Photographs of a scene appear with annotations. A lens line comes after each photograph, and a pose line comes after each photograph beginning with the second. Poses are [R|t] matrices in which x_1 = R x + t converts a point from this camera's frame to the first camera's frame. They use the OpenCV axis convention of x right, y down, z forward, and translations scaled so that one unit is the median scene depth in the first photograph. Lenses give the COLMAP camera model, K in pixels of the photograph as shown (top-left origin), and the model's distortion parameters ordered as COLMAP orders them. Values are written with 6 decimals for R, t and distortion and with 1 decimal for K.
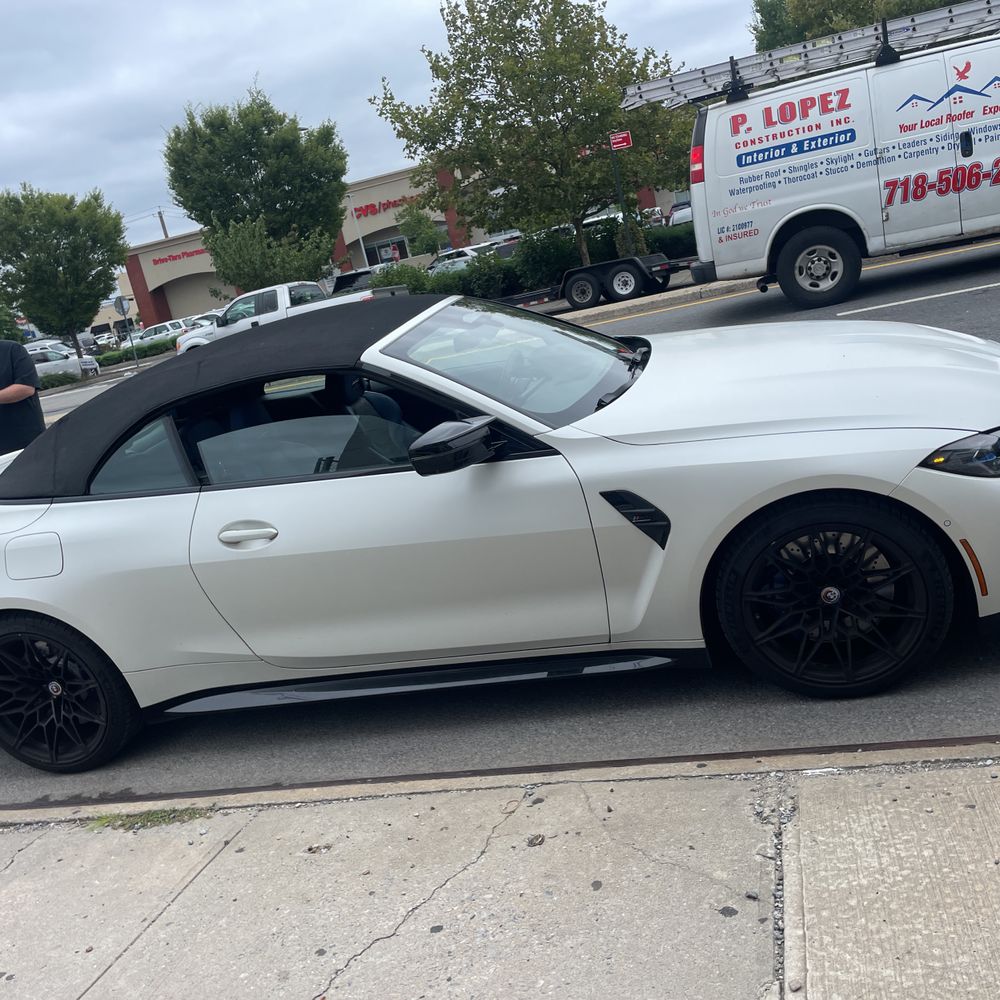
lens RADIAL K [[980.3, 0, 497.4], [0, 980.3, 483.7], [0, 0, 1]] dist [0.084126, -0.092102]
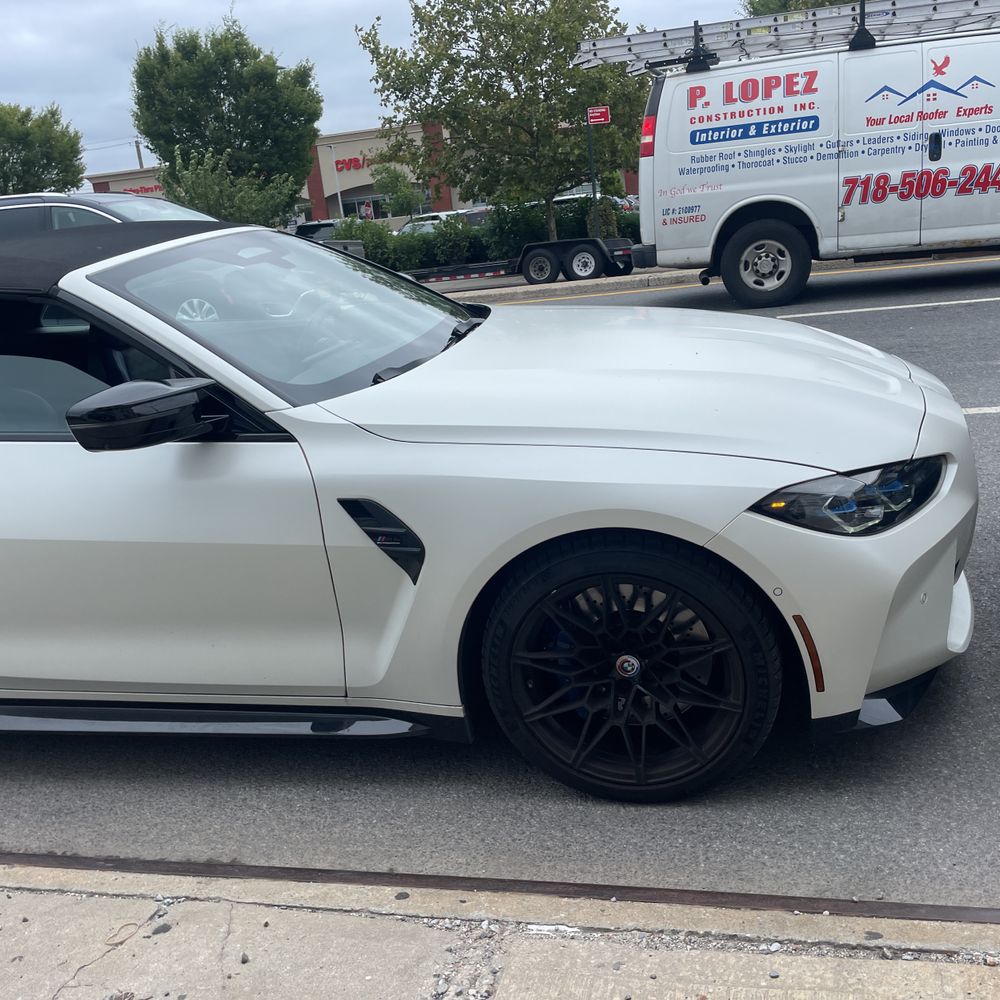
lens RADIAL K [[980.3, 0, 497.4], [0, 980.3, 483.7], [0, 0, 1]] dist [0.084126, -0.092102]
pose [[0.993824, 0.104315, 0.037840, 0.067534], [-0.105242, 0.994171, 0.023397, -0.011246], [-0.035179, -0.027235, 0.999010, 0.089620]]
